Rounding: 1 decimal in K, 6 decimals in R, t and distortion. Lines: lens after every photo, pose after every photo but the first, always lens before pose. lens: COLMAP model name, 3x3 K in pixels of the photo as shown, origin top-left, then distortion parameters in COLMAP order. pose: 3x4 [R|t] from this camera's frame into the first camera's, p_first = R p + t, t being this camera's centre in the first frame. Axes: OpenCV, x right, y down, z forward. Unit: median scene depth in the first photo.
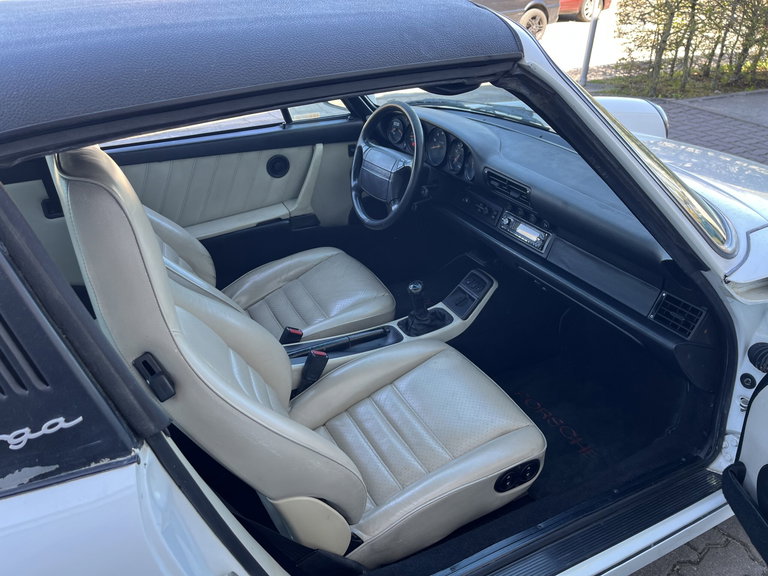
lens RADIAL K [[582.7, 0, 384.0], [0, 582.7, 288.0], [0, 0, 1]] dist [0.060845, -0.084781]
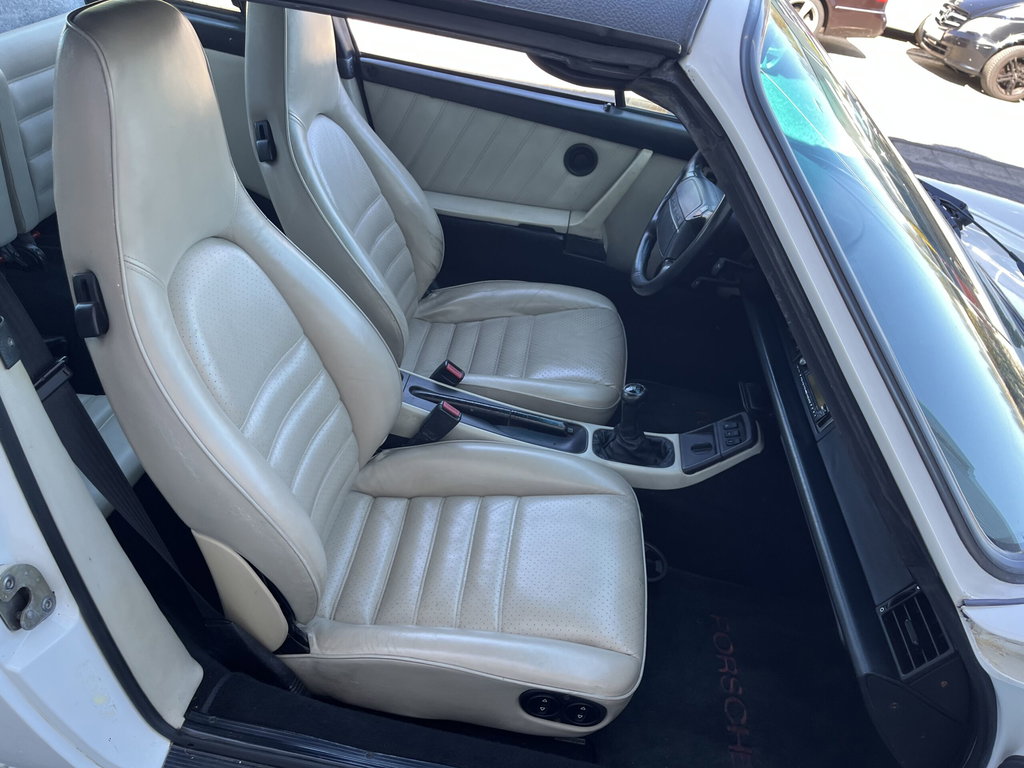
lens RADIAL K [[776.9, 0, 512.0], [0, 776.9, 384.0], [0, 0, 1]] dist [0.060845, -0.084781]
pose [[0.819786, 0.447267, -0.357636, 0.242045], [-0.428104, 0.893433, 0.136030, -0.067617], [0.380366, 0.041590, 0.923901, 0.123054]]
